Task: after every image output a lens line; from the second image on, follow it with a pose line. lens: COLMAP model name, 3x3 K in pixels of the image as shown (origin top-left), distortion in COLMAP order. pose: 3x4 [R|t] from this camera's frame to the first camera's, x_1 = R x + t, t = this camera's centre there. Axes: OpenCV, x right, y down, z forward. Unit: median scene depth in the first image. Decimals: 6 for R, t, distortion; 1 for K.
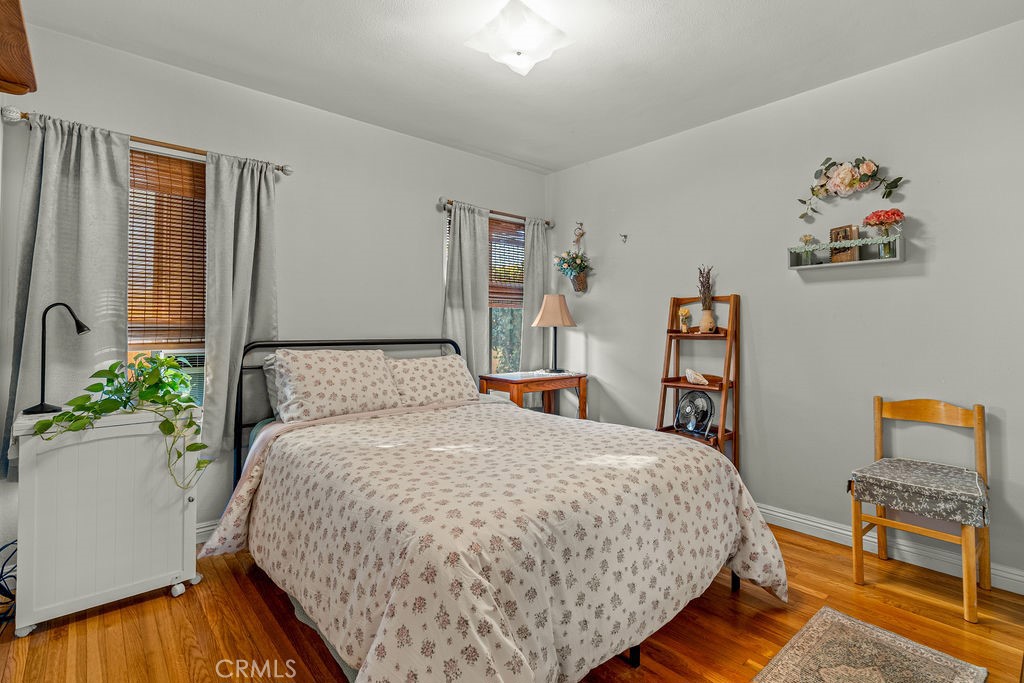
lens RADIAL K [[472.3, 0, 512.4], [0, 472.3, 331.0], [0, 0, 1]] dist [-0.006040, -0.000727]
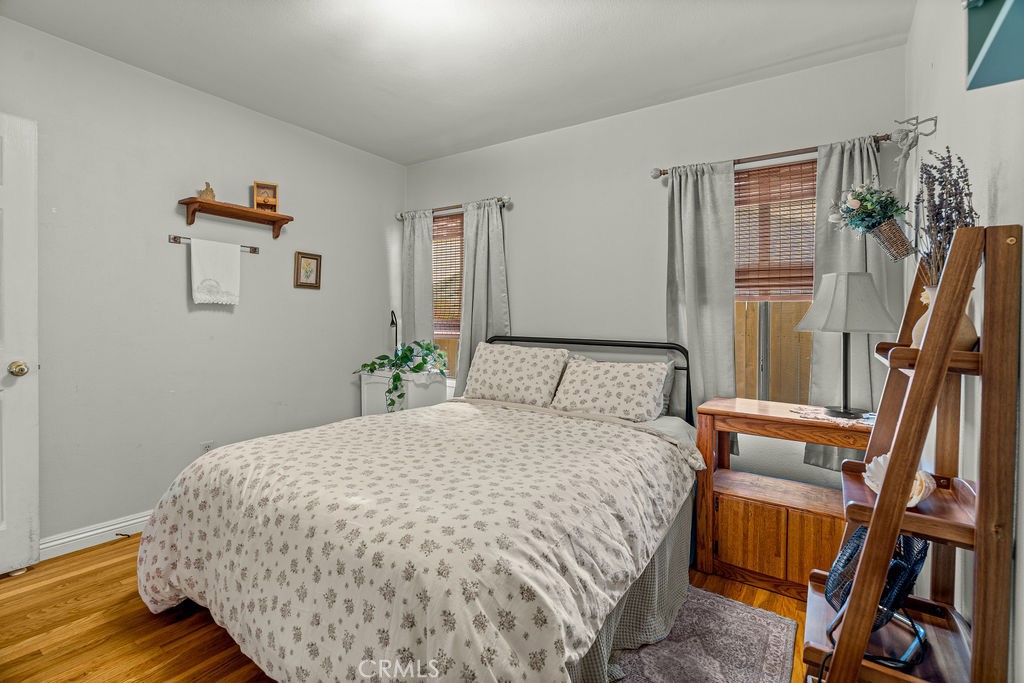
lens RADIAL K [[472.3, 0, 512.4], [0, 472.3, 331.0], [0, 0, 1]] dist [-0.006040, -0.000727]
pose [[0.257315, 0.031408, -0.965817, 0.746935], [-0.020730, 0.999421, 0.026978, -0.025746], [0.966105, 0.013080, 0.257817, 0.706579]]
